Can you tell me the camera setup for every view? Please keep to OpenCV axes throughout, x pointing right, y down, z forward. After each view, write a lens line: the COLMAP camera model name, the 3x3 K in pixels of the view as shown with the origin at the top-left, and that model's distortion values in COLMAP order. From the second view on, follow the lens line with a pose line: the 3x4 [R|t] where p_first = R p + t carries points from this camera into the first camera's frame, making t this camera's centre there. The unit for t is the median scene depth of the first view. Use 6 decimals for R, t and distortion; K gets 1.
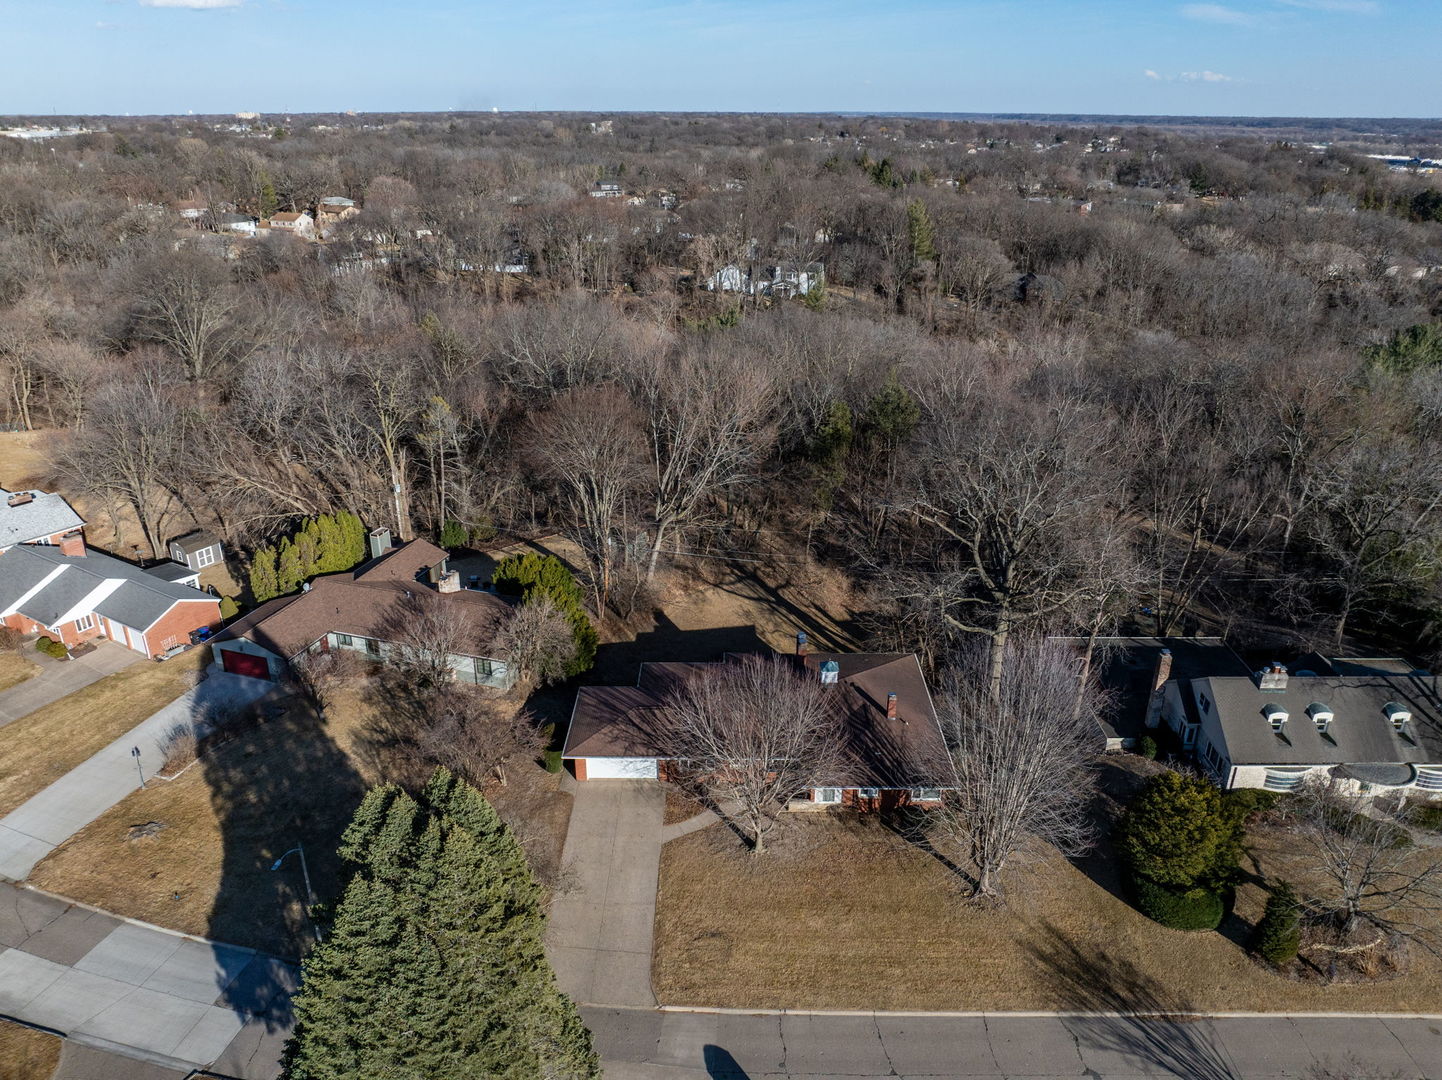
lens RADIAL K [[1027.5, 0, 725.8], [0, 1027.5, 540.1], [0, 0, 1]] dist [-0.052320, 0.035008]
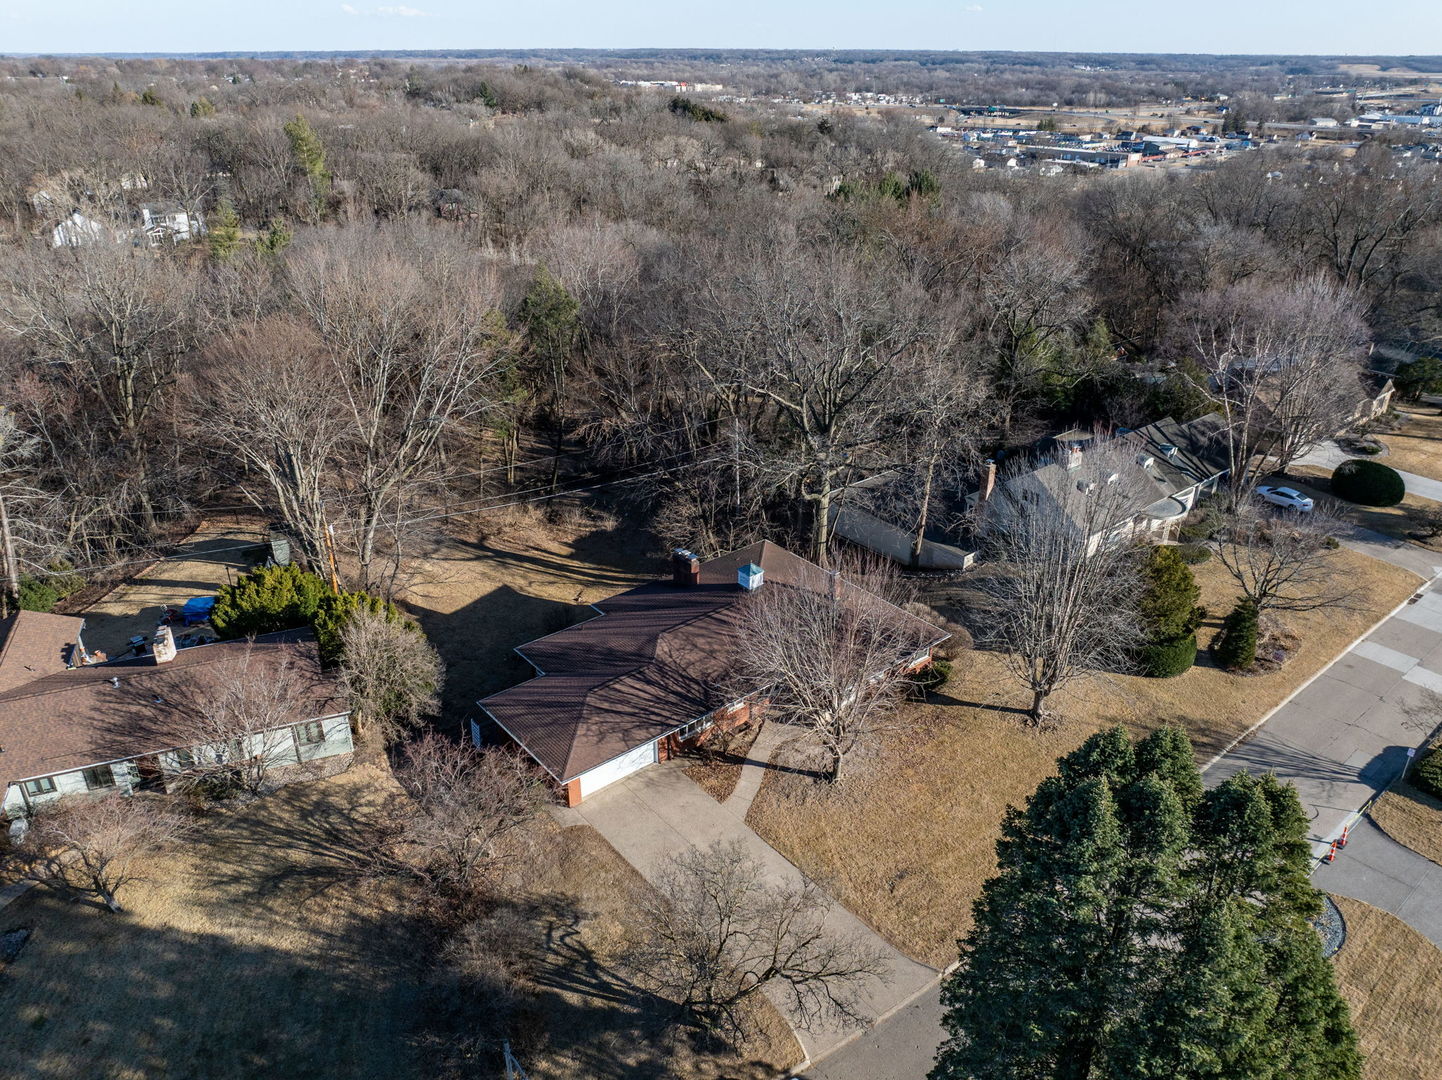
lens RADIAL K [[1027.5, 0, 725.8], [0, 1027.5, 540.1], [0, 0, 1]] dist [-0.052320, 0.035008]
pose [[0.764467, -0.280998, 0.580199, -0.426153], [0.251645, 0.958675, 0.132732, -0.023065], [-0.593519, 0.044535, 0.803587, 0.313586]]
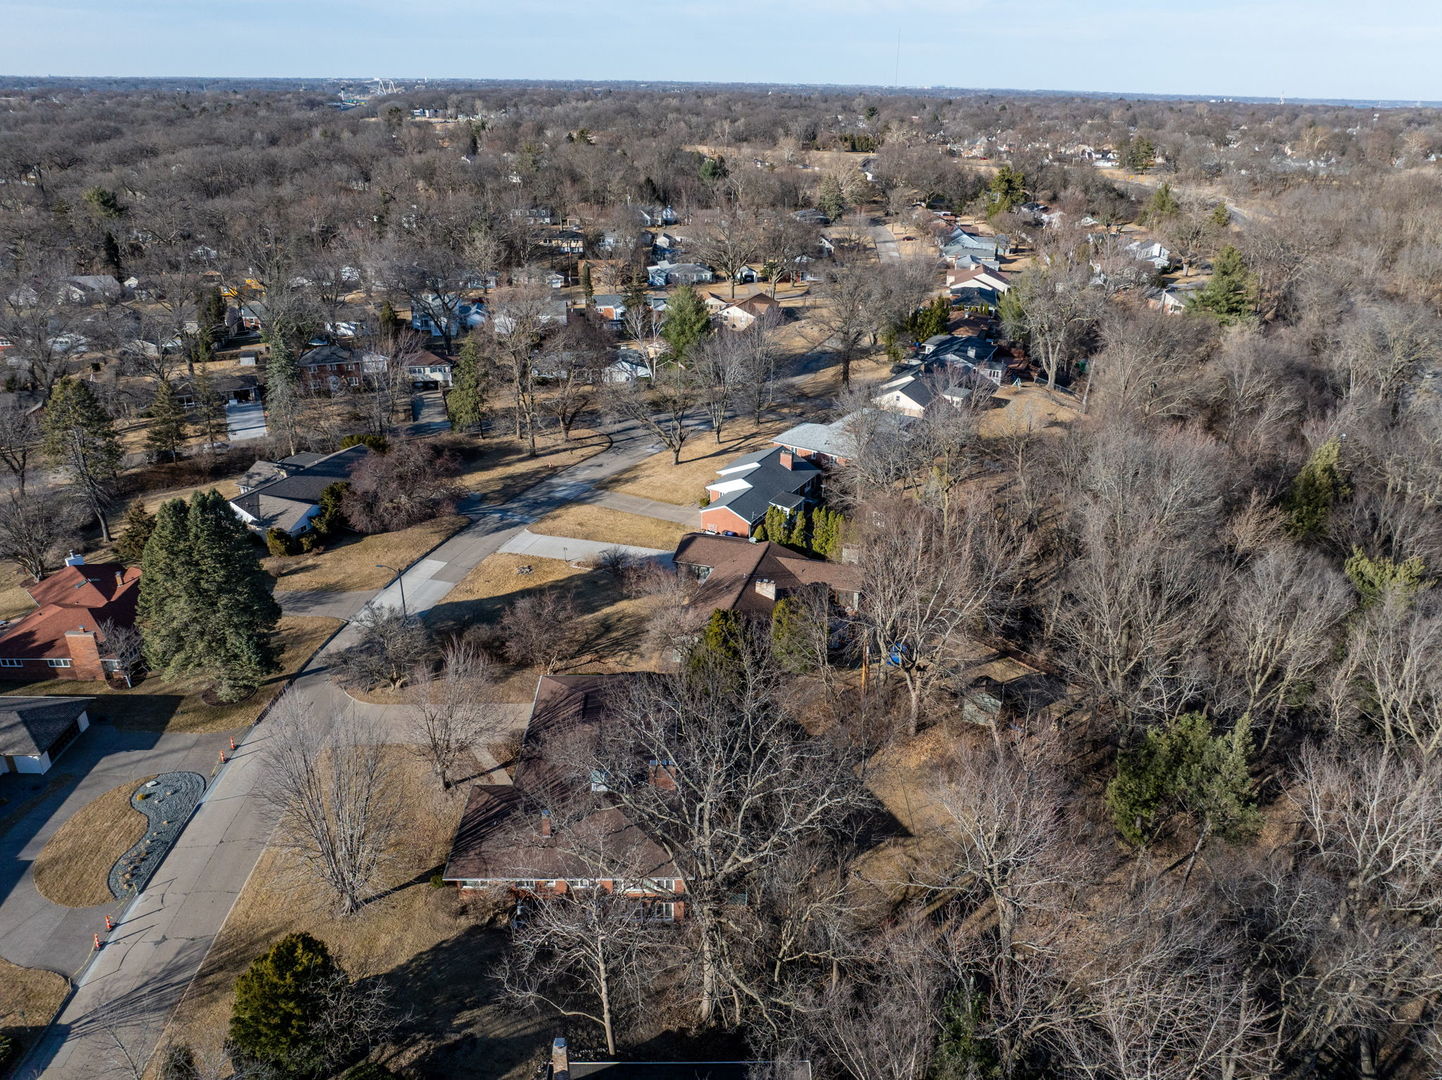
lens RADIAL K [[1027.5, 0, 725.8], [0, 1027.5, 540.1], [0, 0, 1]] dist [-0.052320, 0.035008]
pose [[0.008881, 0.408727, -0.912614, 0.980864], [-0.394868, 0.839913, 0.372324, -0.528321], [0.918695, 0.357055, 0.168852, 0.884062]]
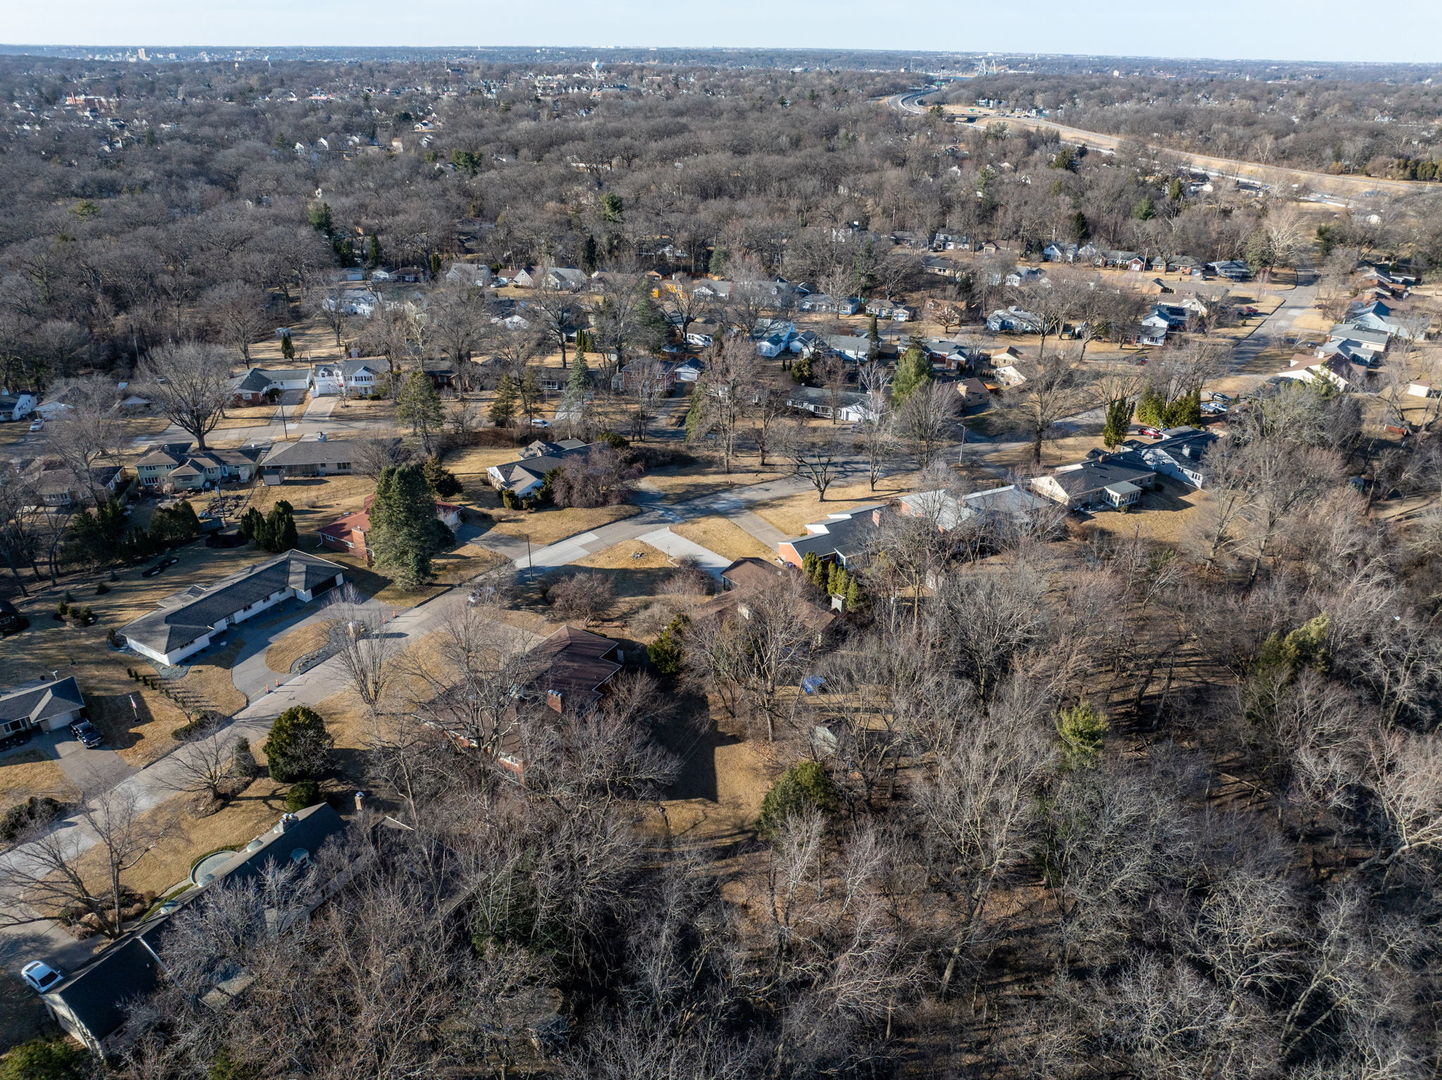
lens RADIAL K [[1027.5, 0, 725.8], [0, 1027.5, 540.1], [0, 0, 1]] dist [-0.052320, 0.035008]
pose [[-0.510274, 0.369871, -0.776412, 1.176693], [-0.341718, 0.741268, 0.577712, -1.177282], [0.789208, 0.560105, -0.251858, 1.602715]]
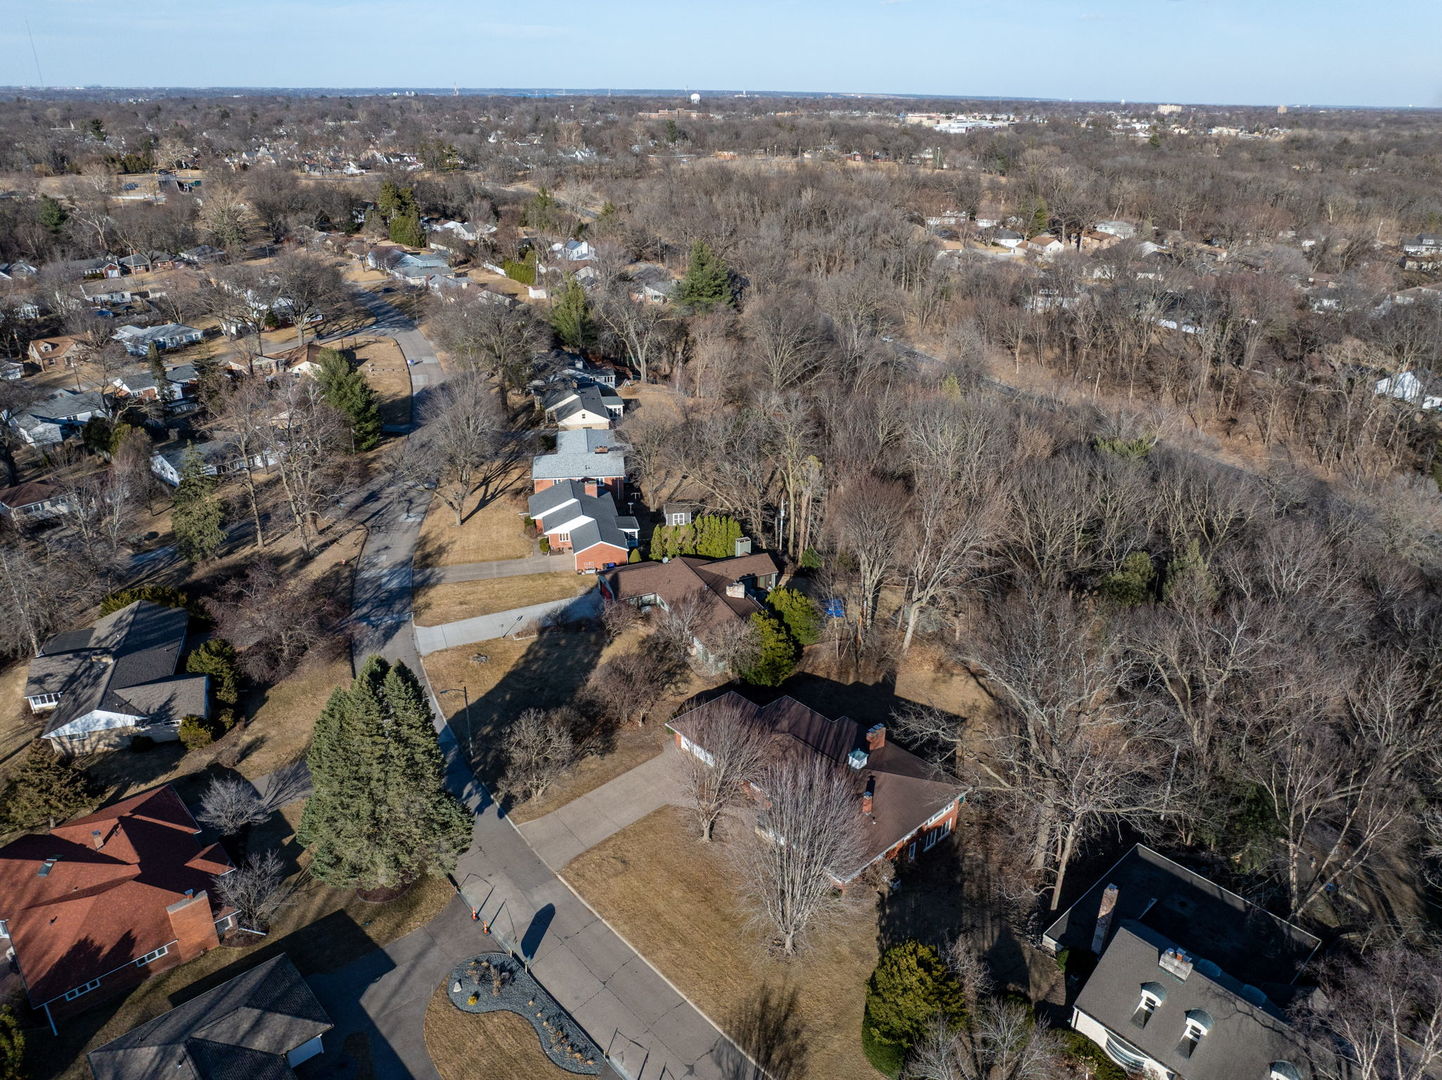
lens RADIAL K [[1027.5, 0, 725.8], [0, 1027.5, 540.1], [0, 0, 1]] dist [-0.052320, 0.035008]
pose [[0.674296, 0.304781, -0.672632, 0.769151], [-0.291678, 0.946716, 0.136573, -0.250935], [0.678416, 0.104101, 0.727265, -0.036957]]
